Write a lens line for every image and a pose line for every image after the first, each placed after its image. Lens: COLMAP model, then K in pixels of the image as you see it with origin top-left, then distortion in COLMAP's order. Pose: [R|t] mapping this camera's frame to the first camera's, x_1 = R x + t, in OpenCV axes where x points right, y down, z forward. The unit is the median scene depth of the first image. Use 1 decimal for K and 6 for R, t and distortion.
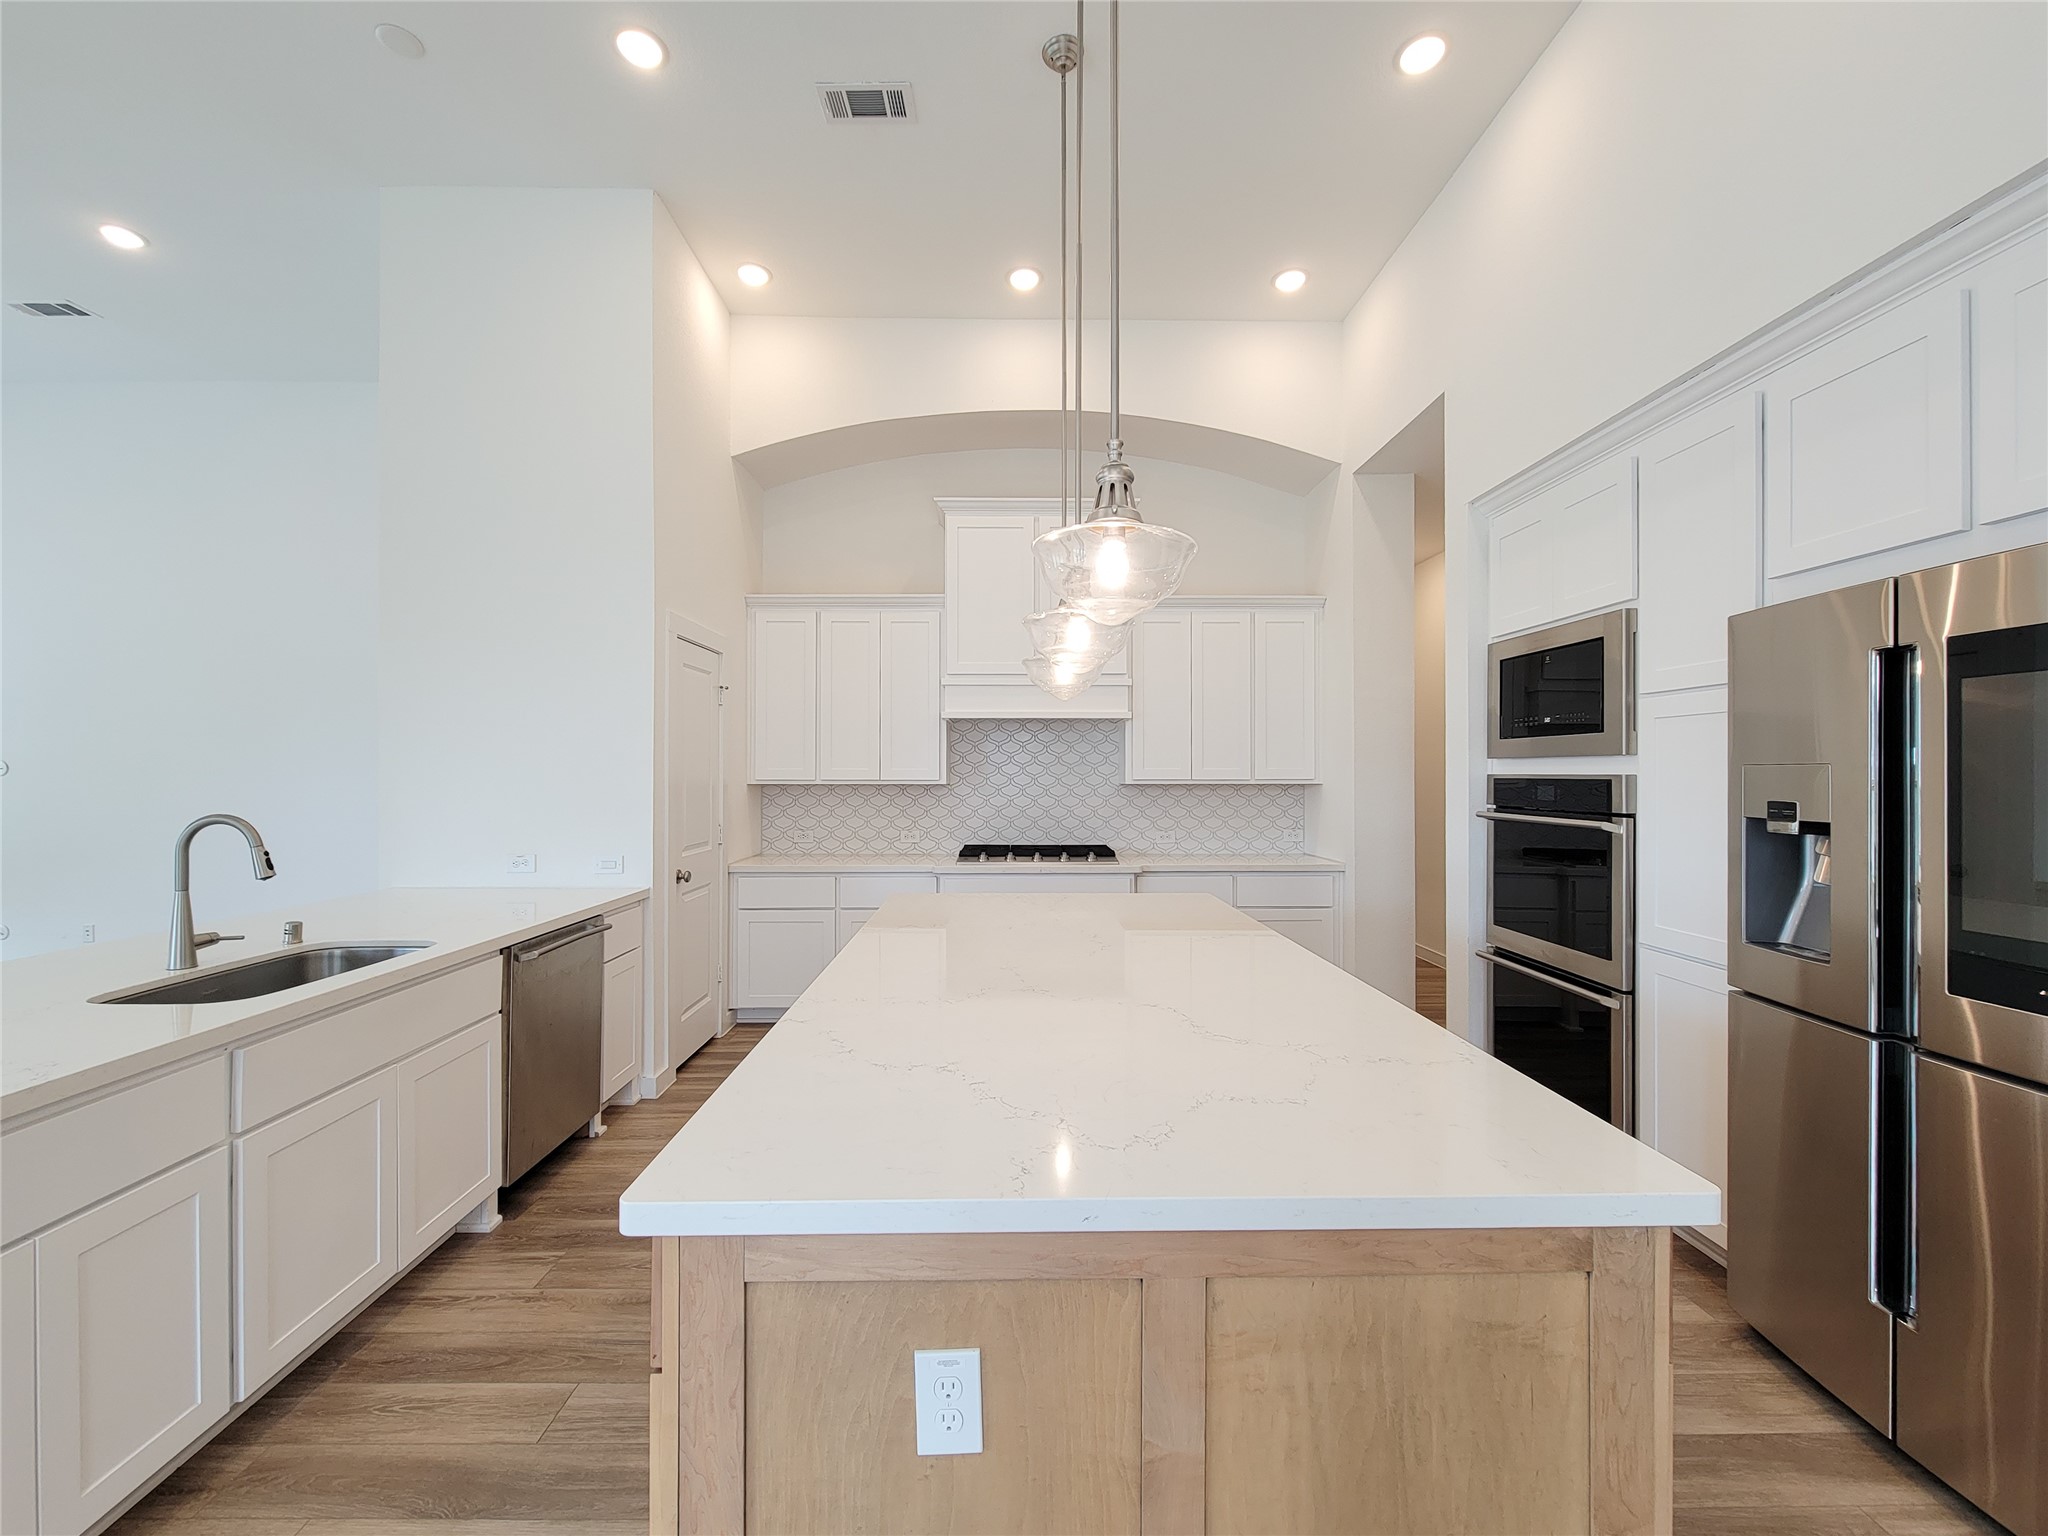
lens RADIAL K [[846.3, 0, 1000.5], [0, 846.3, 778.0], [0, 0, 1]] dist [0.011889, -0.004683]
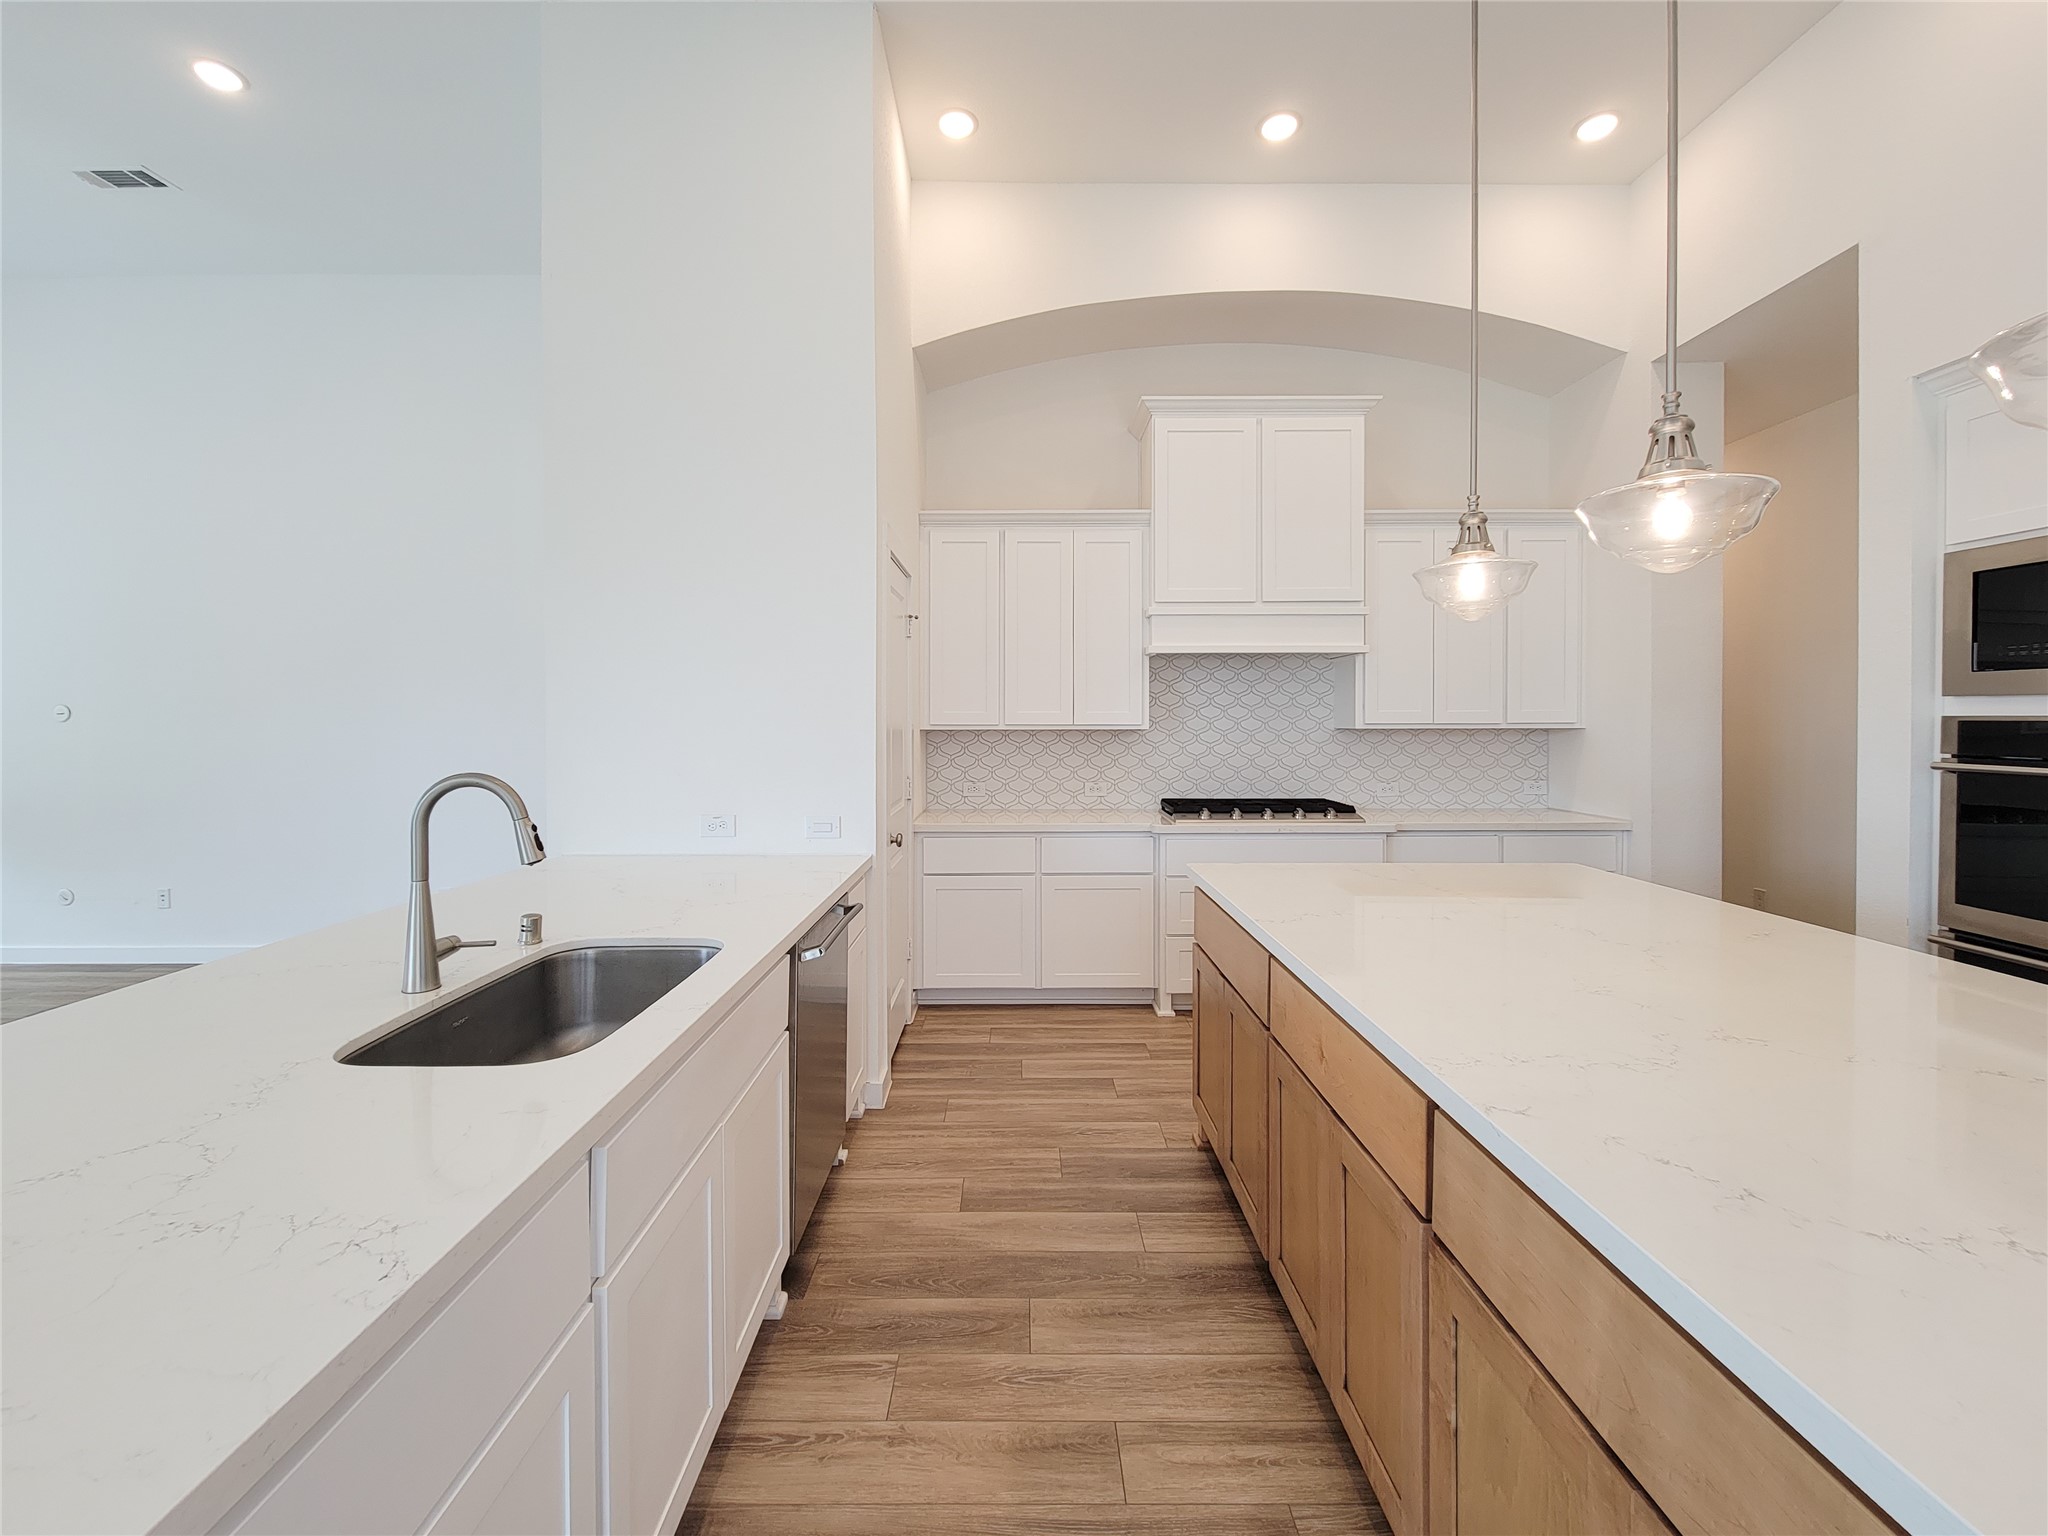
lens RADIAL K [[846.3, 0, 1007.6], [0, 846.3, 734.4], [0, 0, 1]] dist [0.011889, -0.004683]
pose [[0.999985, -0.001529, -0.005185, -0.210144], [0.001597, 0.999911, 0.013229, 0.000855], [0.005164, -0.013237, 0.999899, 0.132559]]
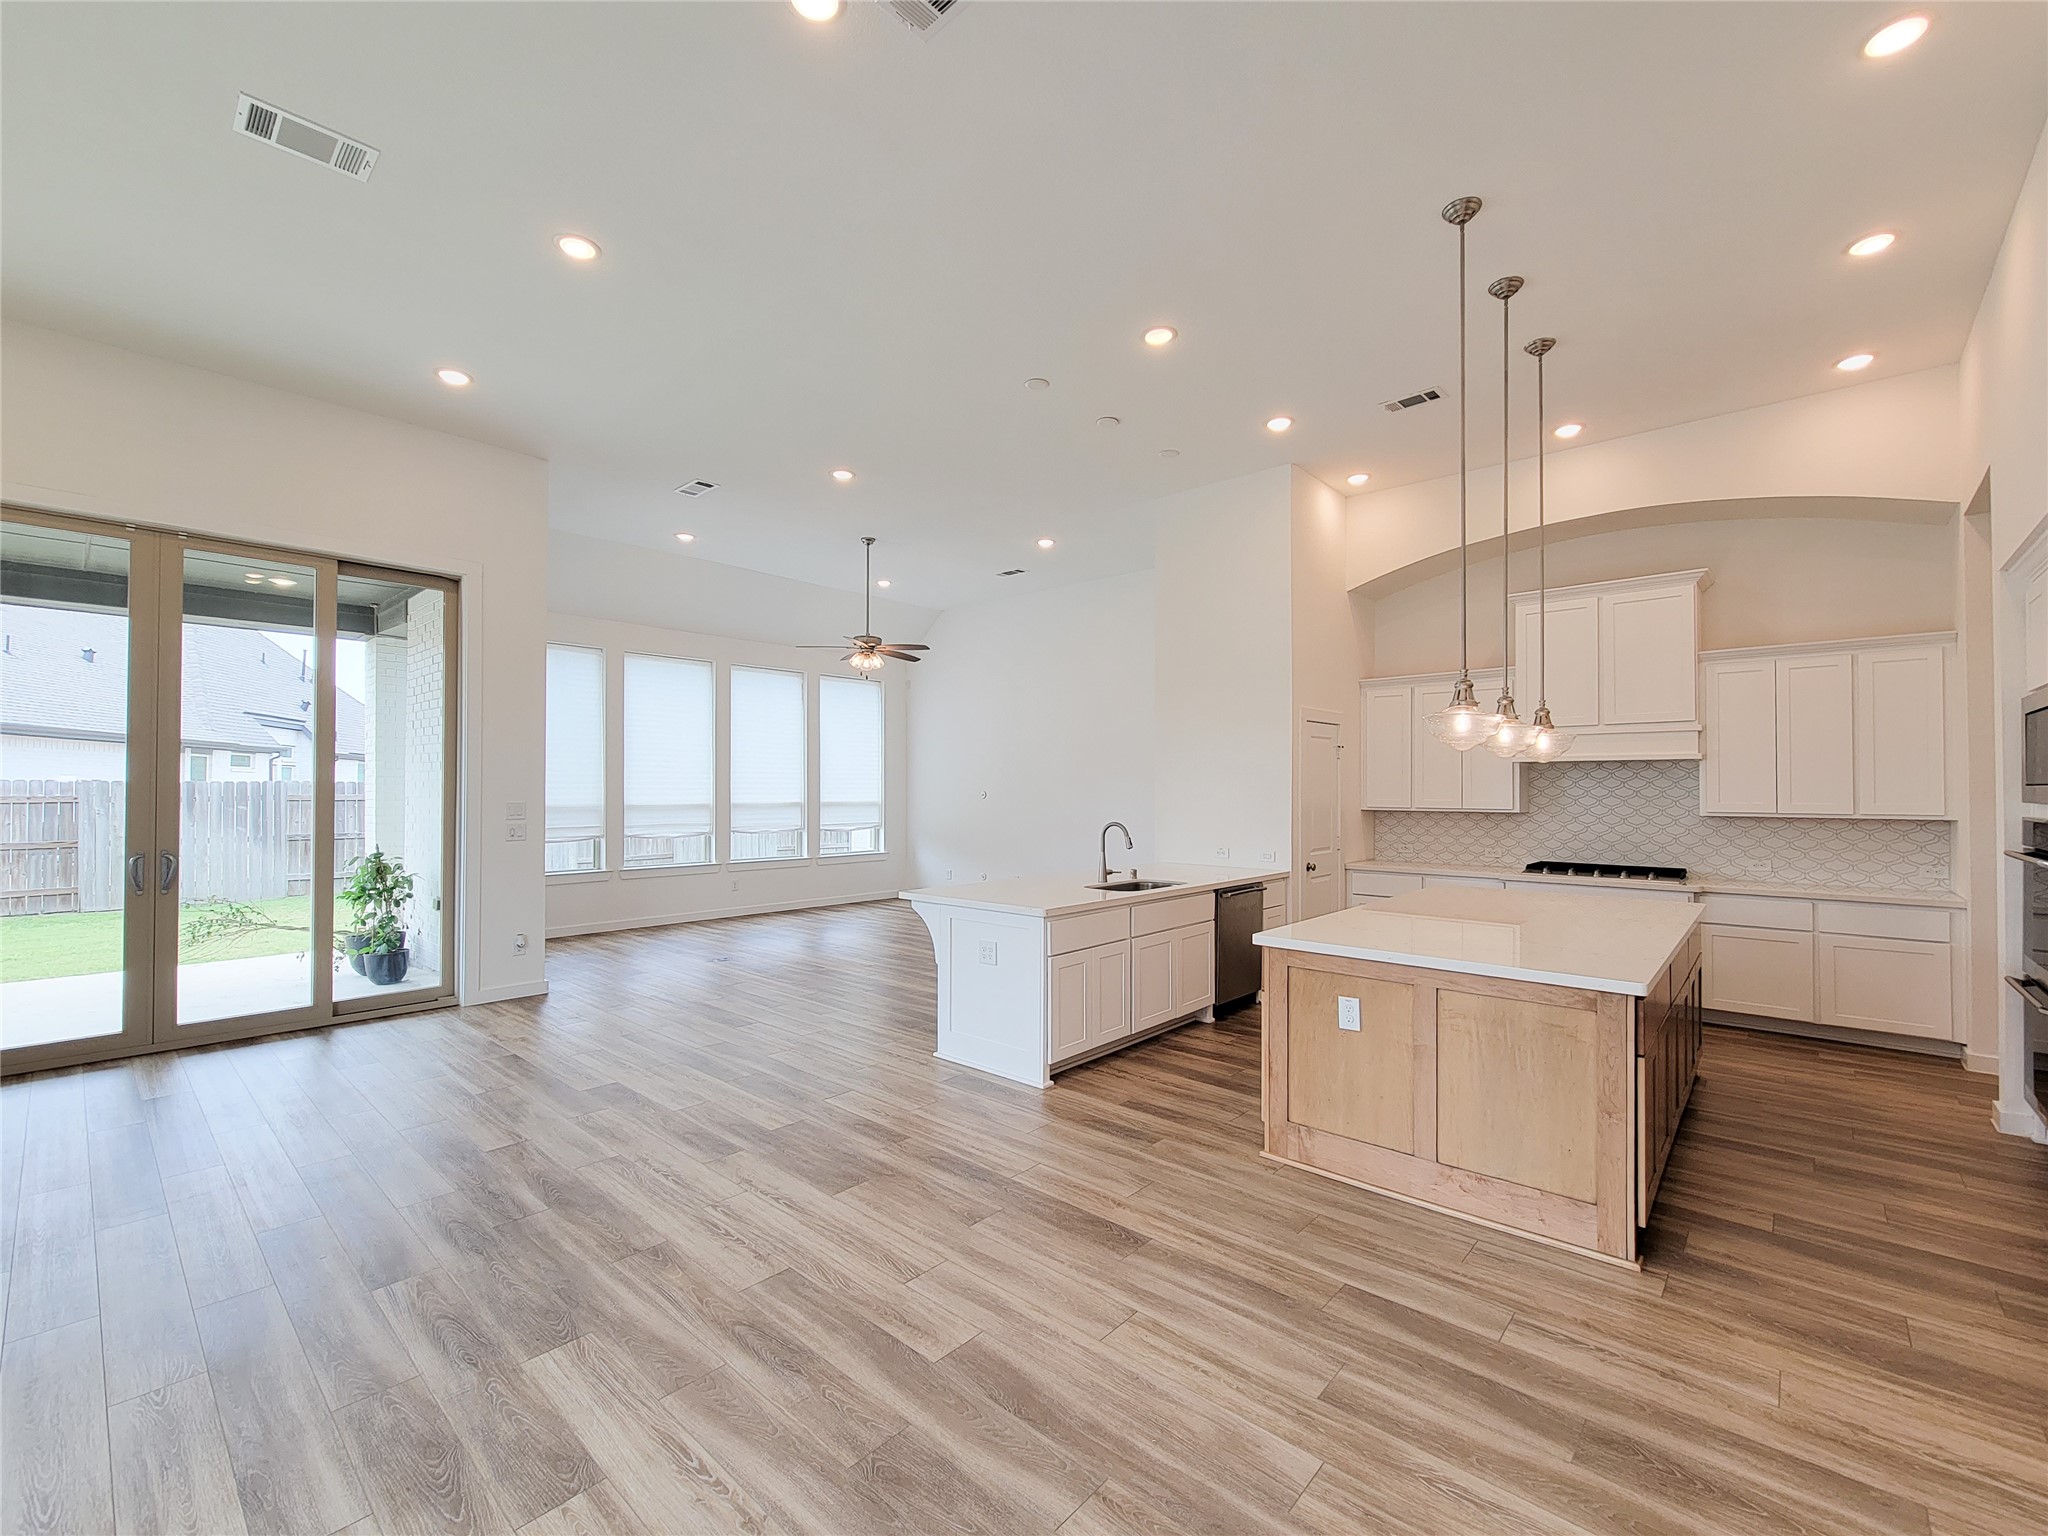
lens RADIAL K [[846.3, 0, 1044.1], [0, 846.3, 779.2], [0, 0, 1]] dist [0.011889, -0.004683]
pose [[0.756897, -0.005836, -0.653508, 0.233081], [-0.007834, 0.999807, -0.018002, -0.014273], [0.653487, 0.018745, 0.756705, -0.435727]]
